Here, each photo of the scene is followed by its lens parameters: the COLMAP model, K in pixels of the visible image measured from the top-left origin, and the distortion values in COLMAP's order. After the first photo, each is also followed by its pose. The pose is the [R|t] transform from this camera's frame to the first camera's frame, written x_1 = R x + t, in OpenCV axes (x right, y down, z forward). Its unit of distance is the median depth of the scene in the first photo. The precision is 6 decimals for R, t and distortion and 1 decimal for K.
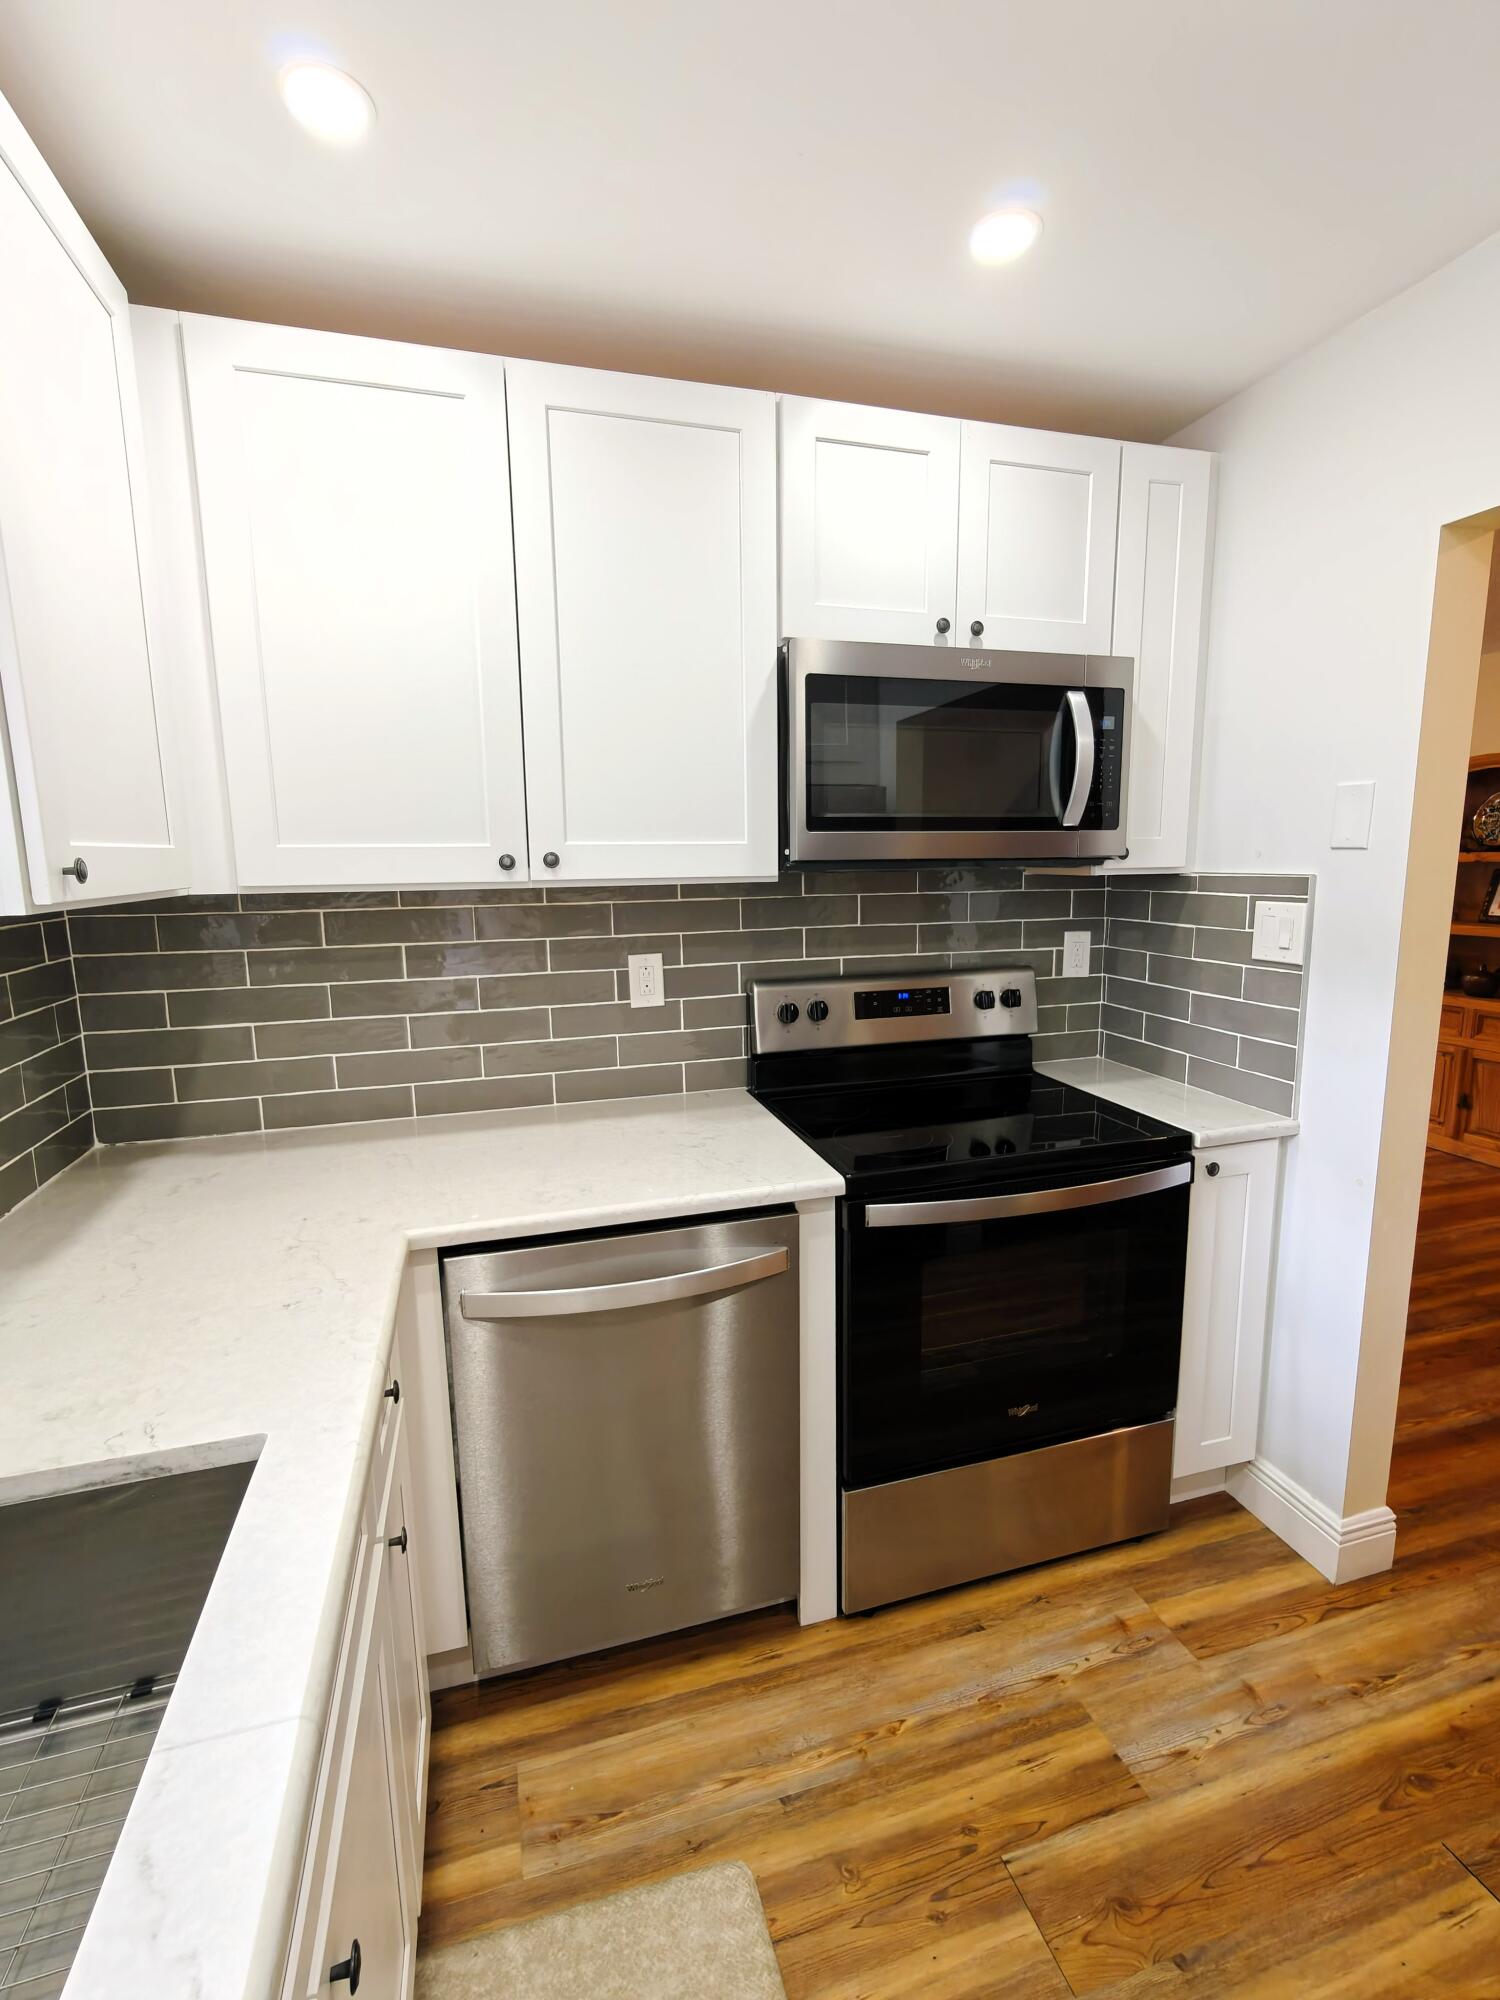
lens RADIAL K [[904.0, 0, 750.0], [0, 904.0, 1001.9], [0, 0, 1]] dist [0.002809, -0.001270]
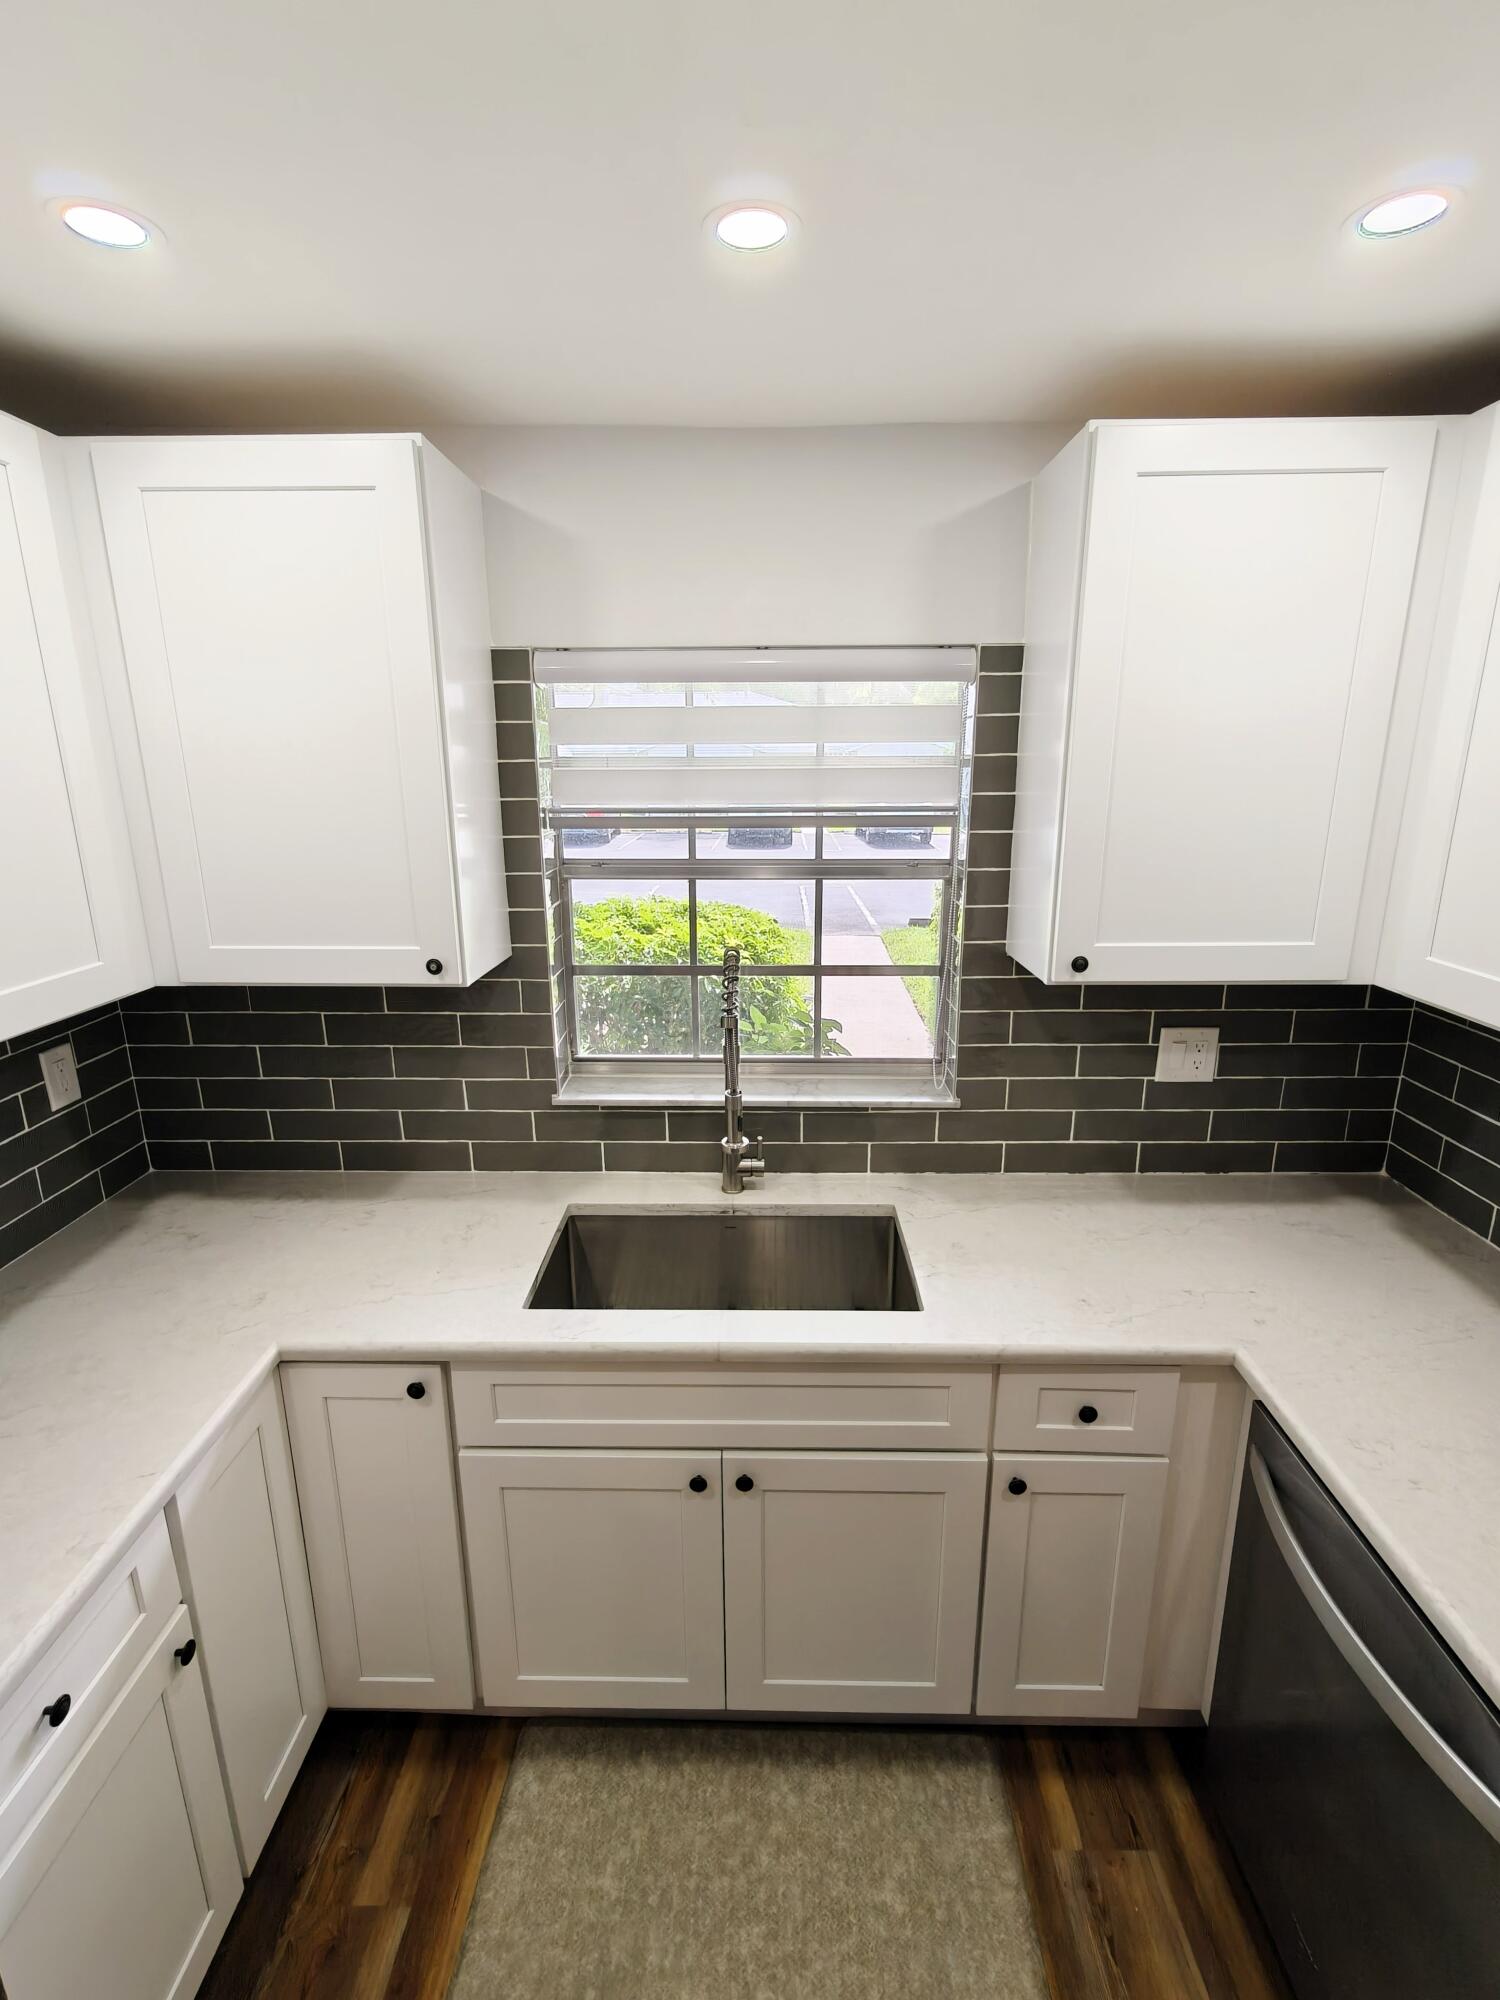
lens RADIAL K [[904.0, 0, 748.3], [0, 904.0, 1000.8], [0, 0, 1]] dist [0.002809, -0.001270]
pose [[-0.300341, 0.255283, -0.919035, 0.502046], [-0.143631, 0.940428, 0.308164, -0.281588], [0.942956, 0.224556, -0.245783, 0.503501]]
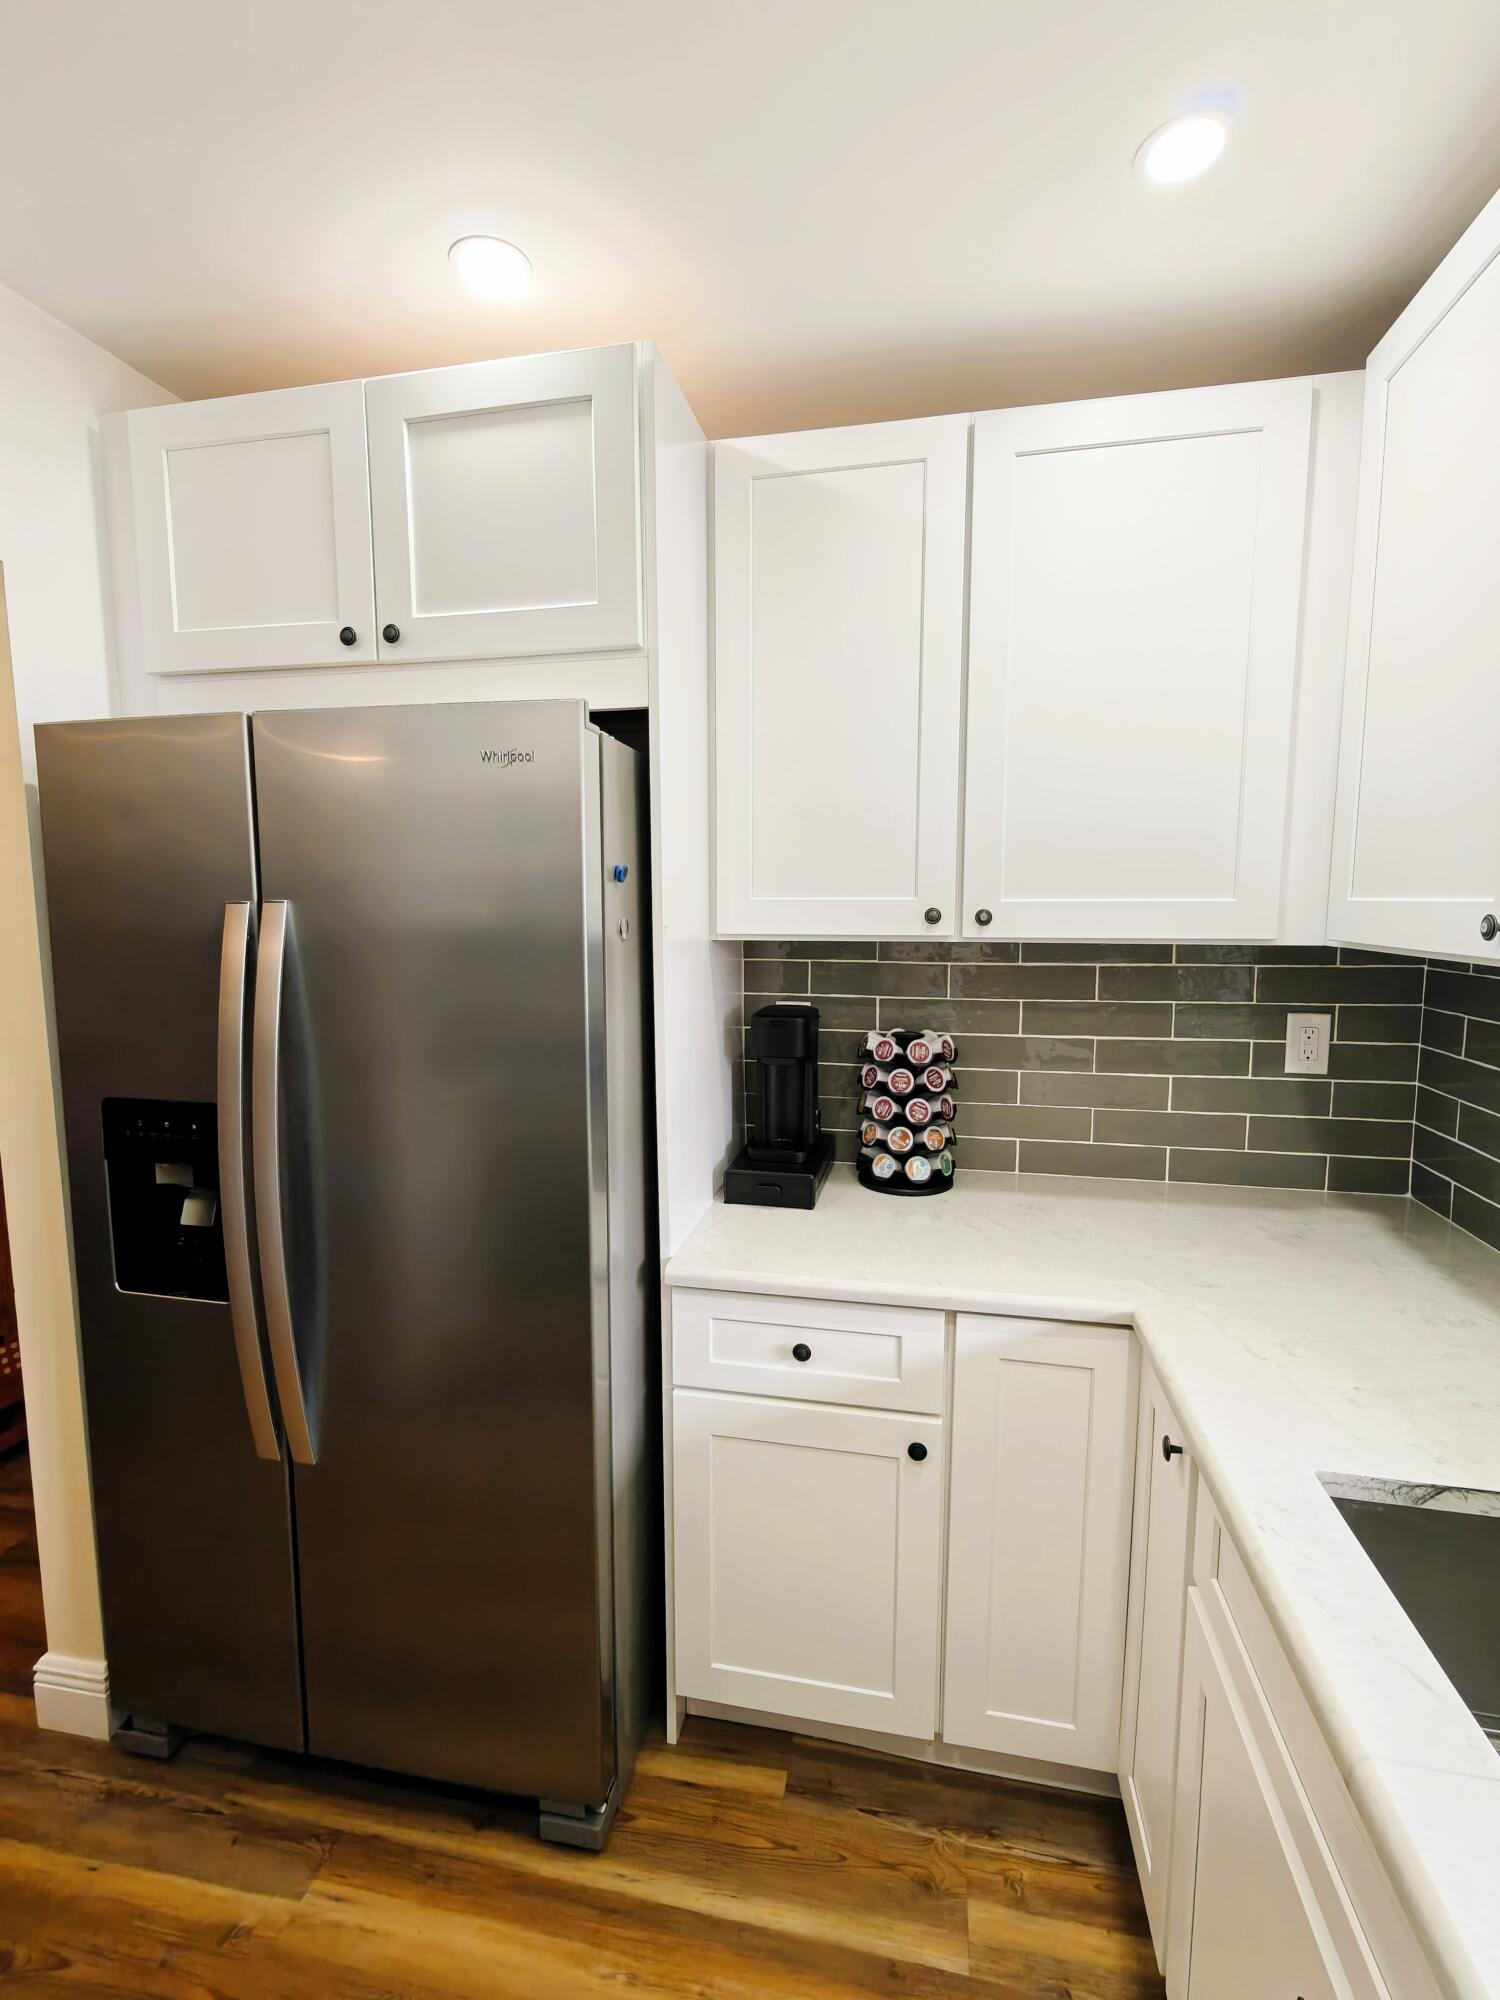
lens RADIAL K [[904.0, 0, 748.5], [0, 904.0, 1003.8], [0, 0, 1]] dist [0.002809, -0.001270]
pose [[-0.881925, -0.040212, 0.469671, -0.112087], [0.086713, 0.965513, 0.245489, -0.118903], [-0.463345, 0.257229, -0.848024, 0.680908]]
